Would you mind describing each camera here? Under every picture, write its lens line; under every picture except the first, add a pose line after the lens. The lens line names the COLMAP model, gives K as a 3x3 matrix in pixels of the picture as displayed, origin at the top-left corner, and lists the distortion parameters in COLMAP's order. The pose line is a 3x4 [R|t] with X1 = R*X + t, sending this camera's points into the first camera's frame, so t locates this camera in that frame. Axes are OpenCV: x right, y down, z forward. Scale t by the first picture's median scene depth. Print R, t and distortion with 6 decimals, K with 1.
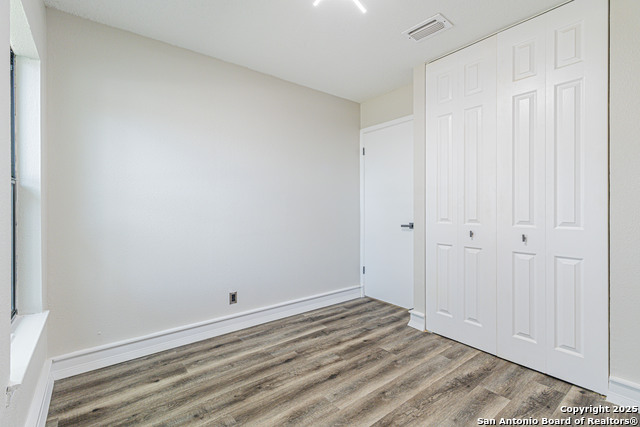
lens RADIAL K [[298.2, 0, 324.1], [0, 298.2, 209.3], [0, 0, 1]] dist [0.003386, 0.001231]
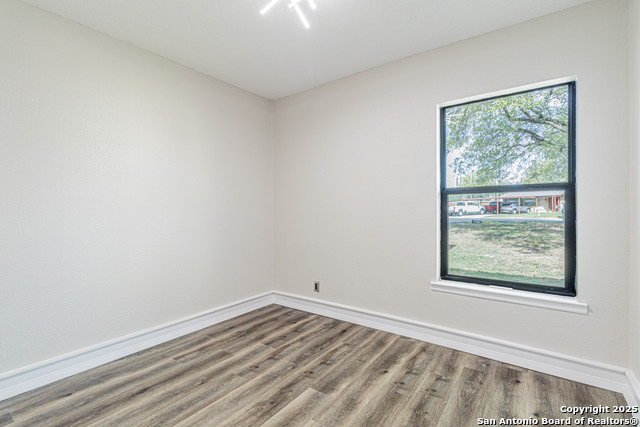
lens RADIAL K [[298.2, 0, 324.1], [0, 298.2, 210.6], [0, 0, 1]] dist [0.003386, 0.001231]
pose [[-0.961067, 0.008878, -0.276172, 0.208460], [0.004367, 0.999847, 0.016943, -0.009643], [0.276280, 0.015077, -0.960959, 1.462245]]
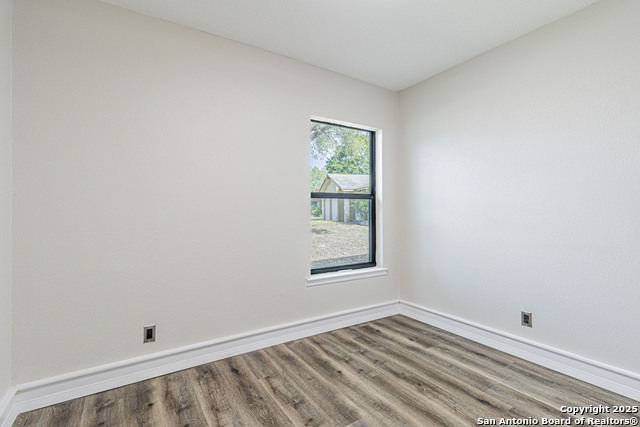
lens RADIAL K [[298.2, 0, 324.5], [0, 298.2, 211.4], [0, 0, 1]] dist [0.003386, 0.001231]
pose [[-0.087991, -0.004044, -0.996113, 0.708657], [-0.009000, 0.999954, -0.003264, 0.012360], [0.996081, 0.008678, -0.088024, 0.653332]]
